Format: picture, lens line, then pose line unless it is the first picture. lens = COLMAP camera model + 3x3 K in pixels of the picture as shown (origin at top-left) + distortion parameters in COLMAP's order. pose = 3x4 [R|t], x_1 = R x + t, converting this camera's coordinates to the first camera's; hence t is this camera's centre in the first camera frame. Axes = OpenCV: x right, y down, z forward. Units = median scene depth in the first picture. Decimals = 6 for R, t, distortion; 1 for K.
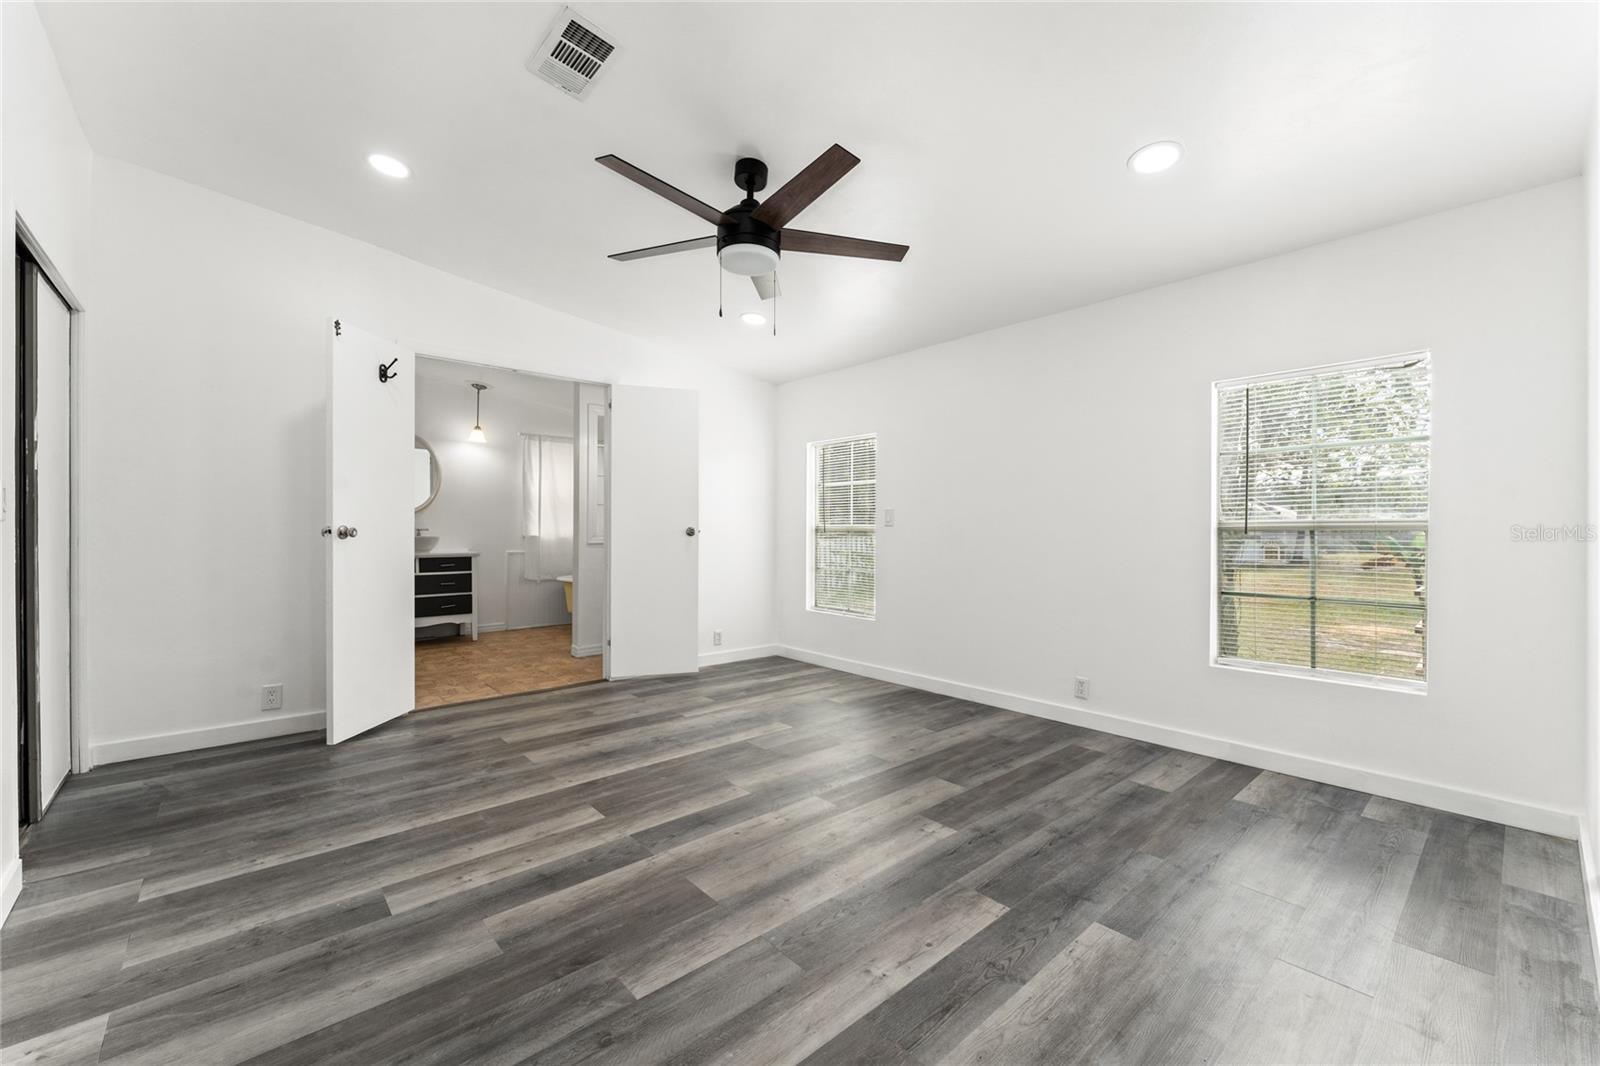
lens RADIAL K [[646.6, 0, 799.7], [0, 646.6, 532.8], [0, 0, 1]] dist [-0.008414, 0.000465]
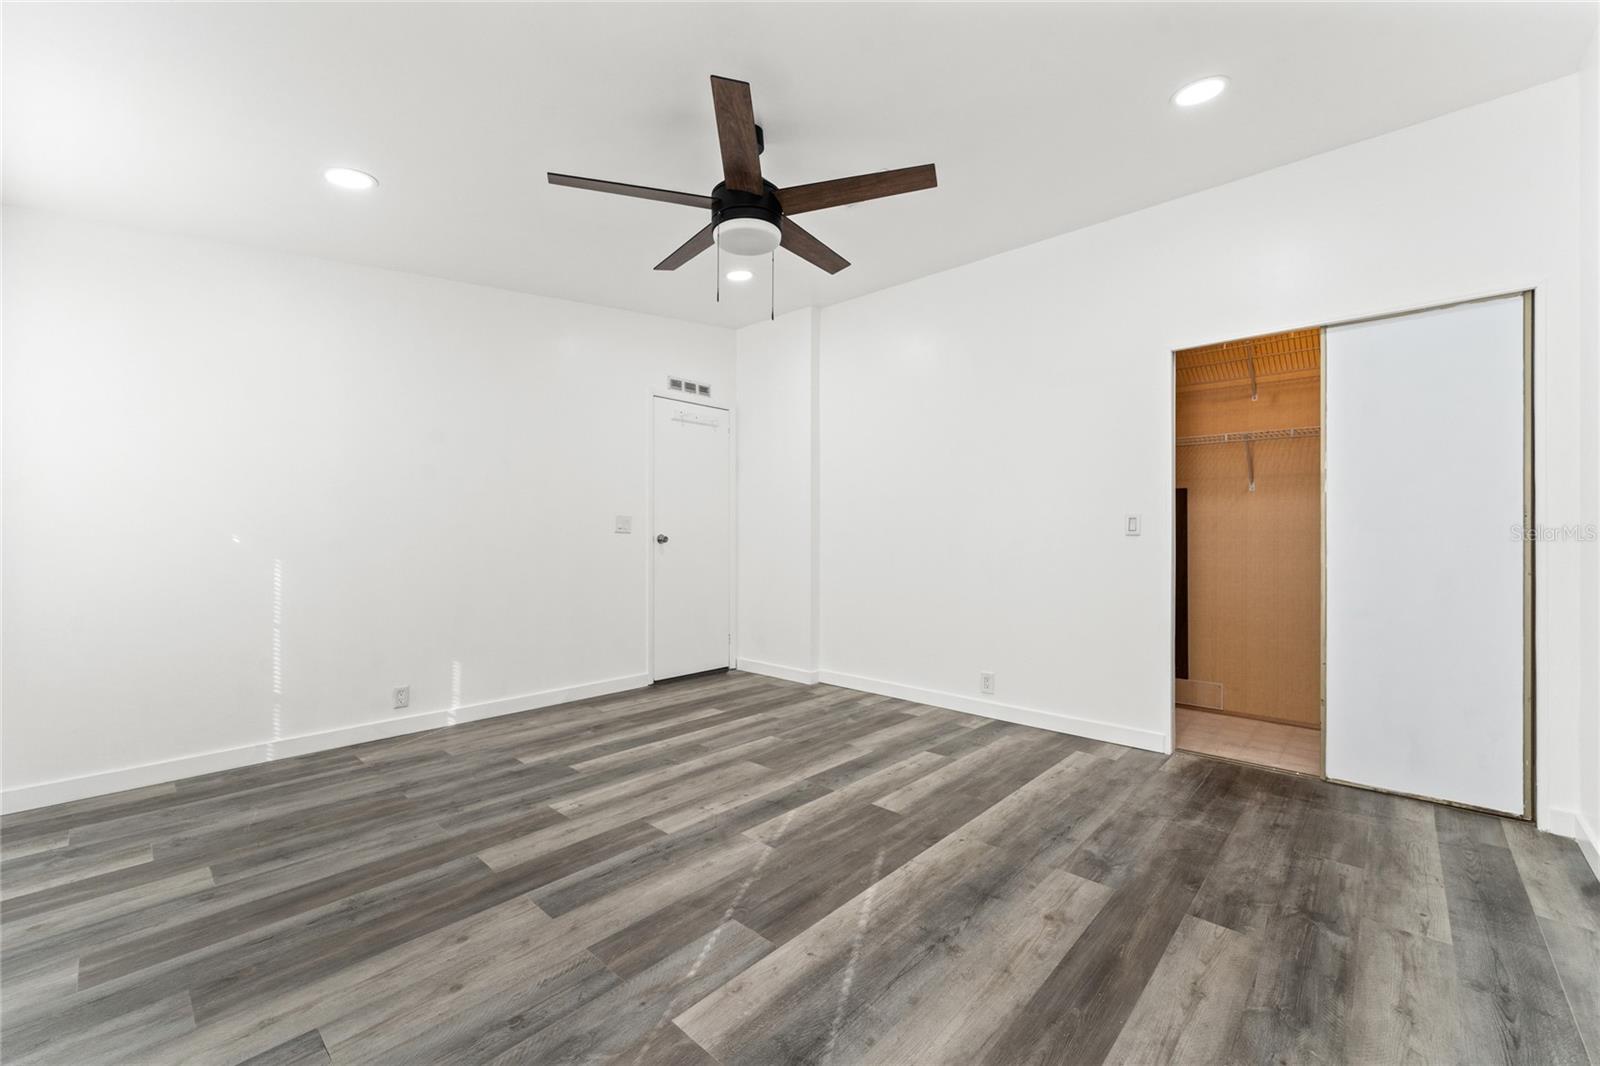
lens RADIAL K [[646.6, 0, 800.0], [0, 646.6, 534.7], [0, 0, 1]] dist [-0.008414, 0.000465]
pose [[-0.994842, -0.006508, -0.101230, -0.067516], [-0.006356, 0.999978, -0.001817, -0.007855], [0.101240, -0.001164, -0.994861, 2.003228]]
